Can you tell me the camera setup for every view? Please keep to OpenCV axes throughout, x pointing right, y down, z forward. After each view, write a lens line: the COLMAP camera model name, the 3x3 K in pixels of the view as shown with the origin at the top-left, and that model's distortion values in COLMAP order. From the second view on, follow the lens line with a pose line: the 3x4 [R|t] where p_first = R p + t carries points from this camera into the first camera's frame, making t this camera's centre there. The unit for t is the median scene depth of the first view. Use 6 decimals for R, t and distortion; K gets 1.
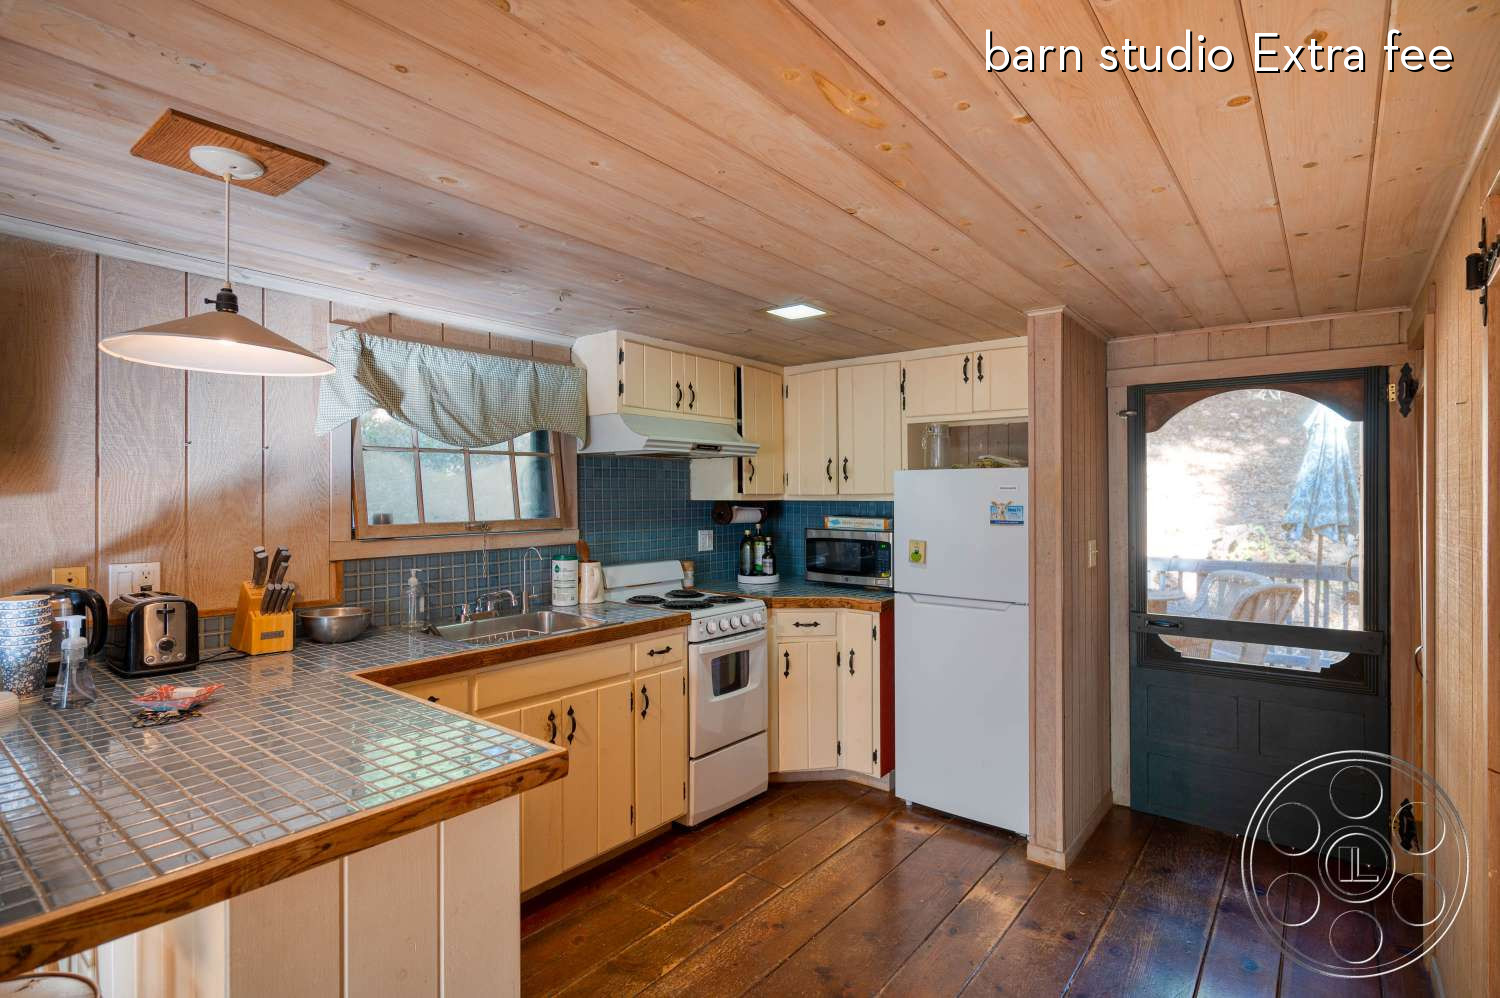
lens RADIAL K [[743.1, 0, 746.1], [0, 743.1, 475.5], [0, 0, 1]] dist [-0.000534, -0.000497]
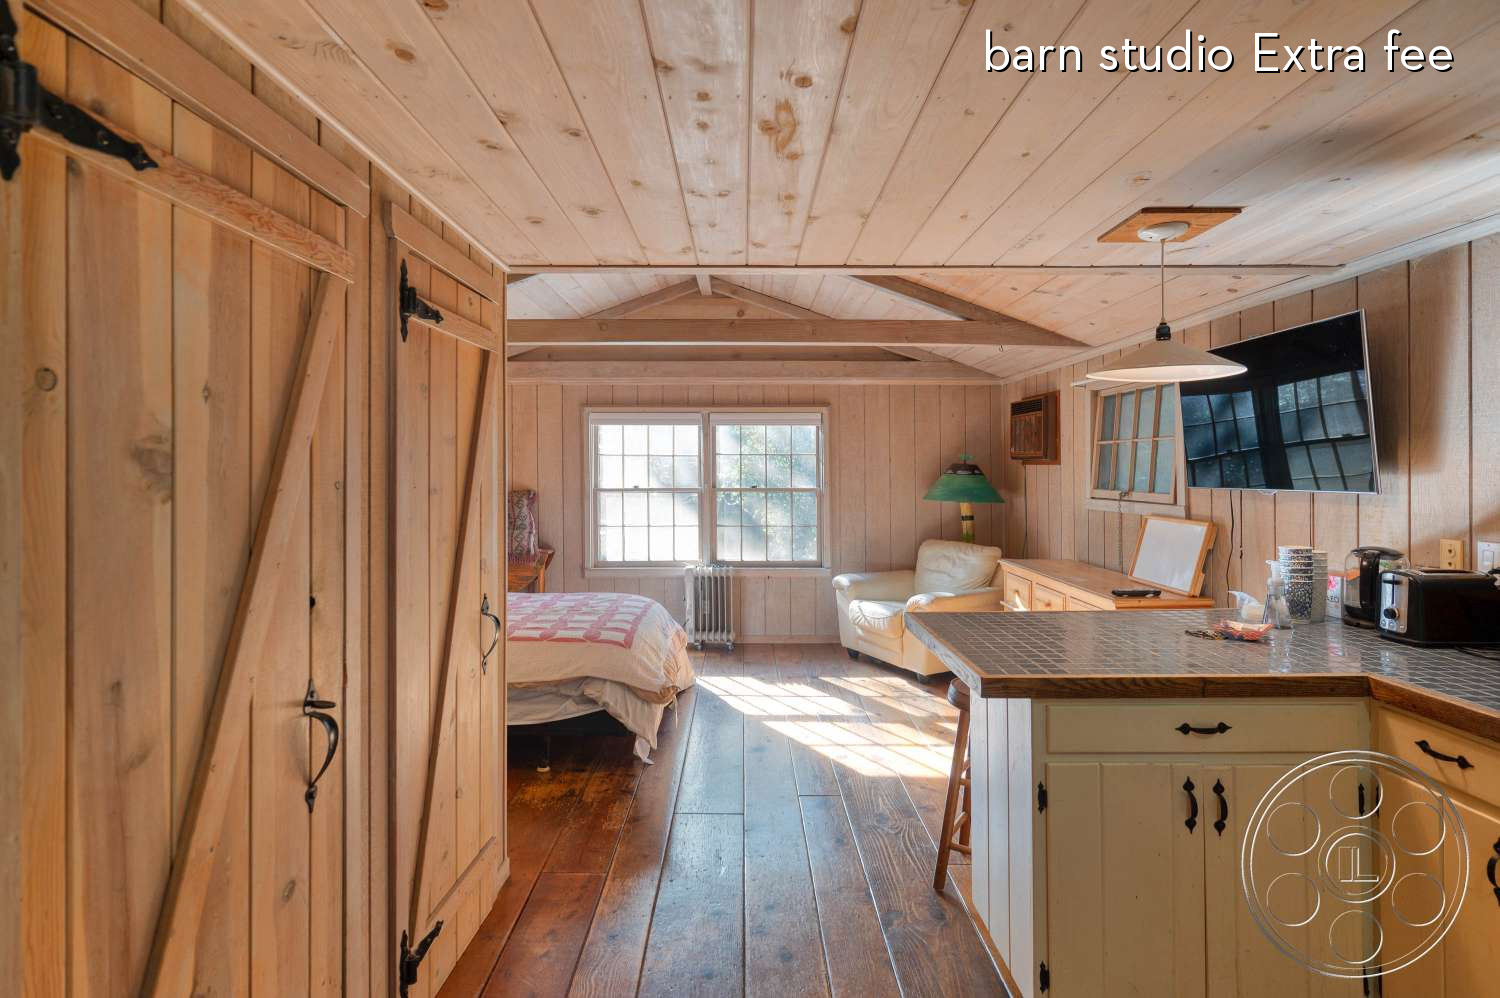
lens RADIAL K [[743.1, 0, 746.1], [0, 743.1, 475.5], [0, 0, 1]] dist [-0.000534, -0.000497]
pose [[-0.784881, 0.002034, -0.619643, 0.291414], [0.018743, 0.999615, -0.020460, 0.016162], [0.619362, -0.027672, -0.784617, 0.607906]]
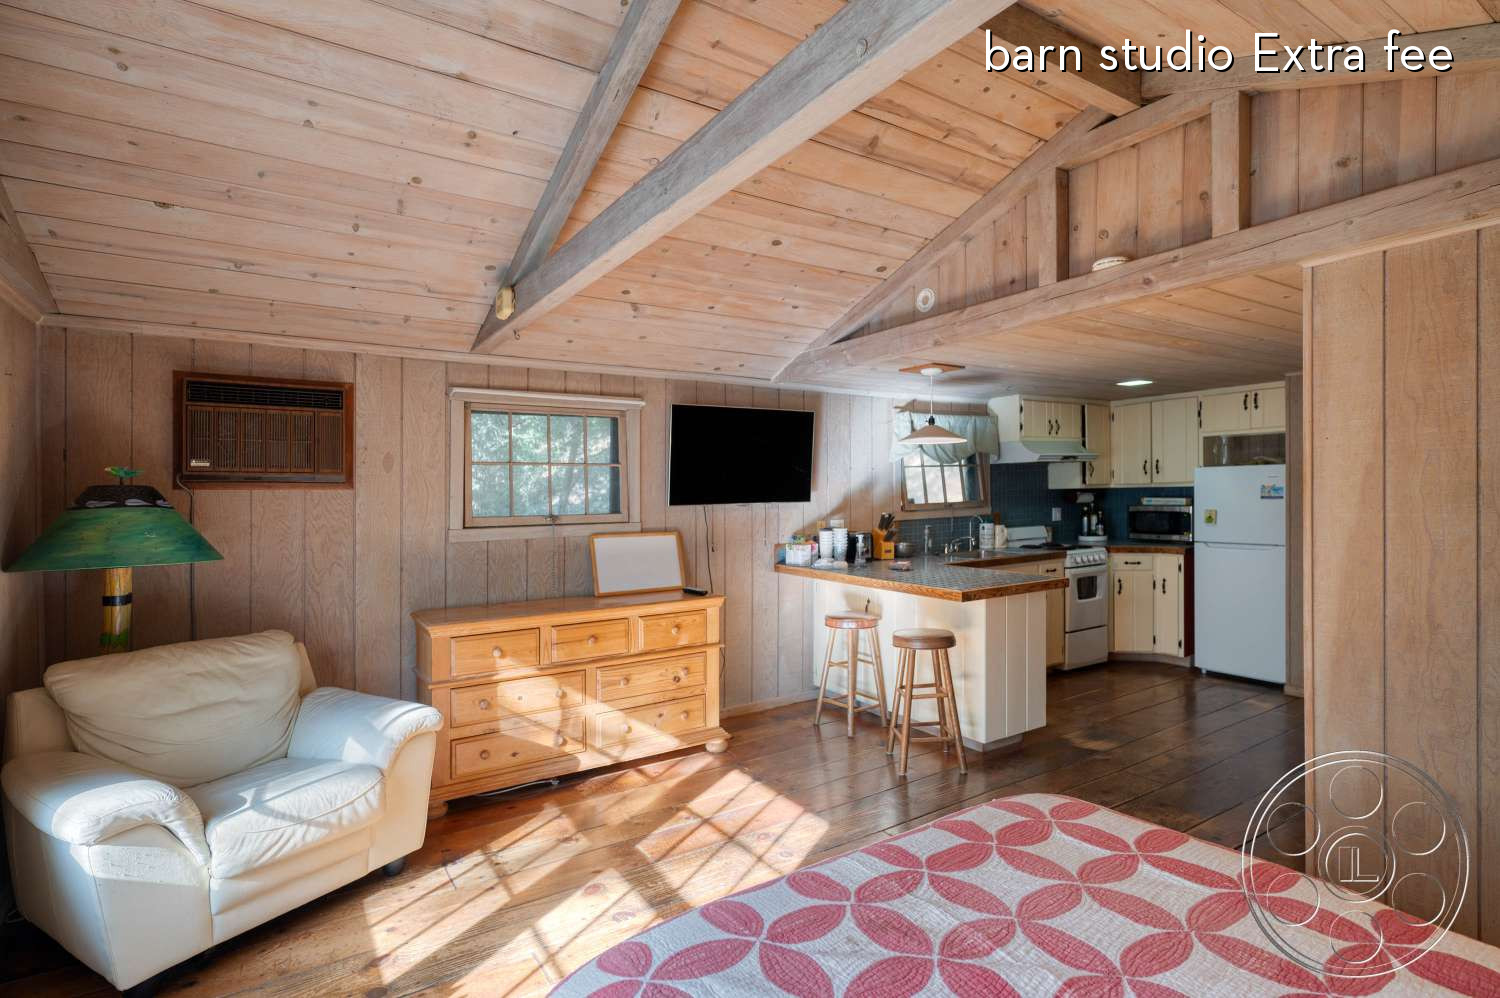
lens RADIAL K [[739.1, 0, 748.5], [0, 739.1, 510.9], [0, 0, 1]] dist [-0.000315, -0.000249]
pose [[0.948135, -0.013572, -0.317577, -0.206586], [0.031595, 0.998164, 0.051671, -0.025595], [0.316293, -0.059025, 0.946824, -0.818604]]
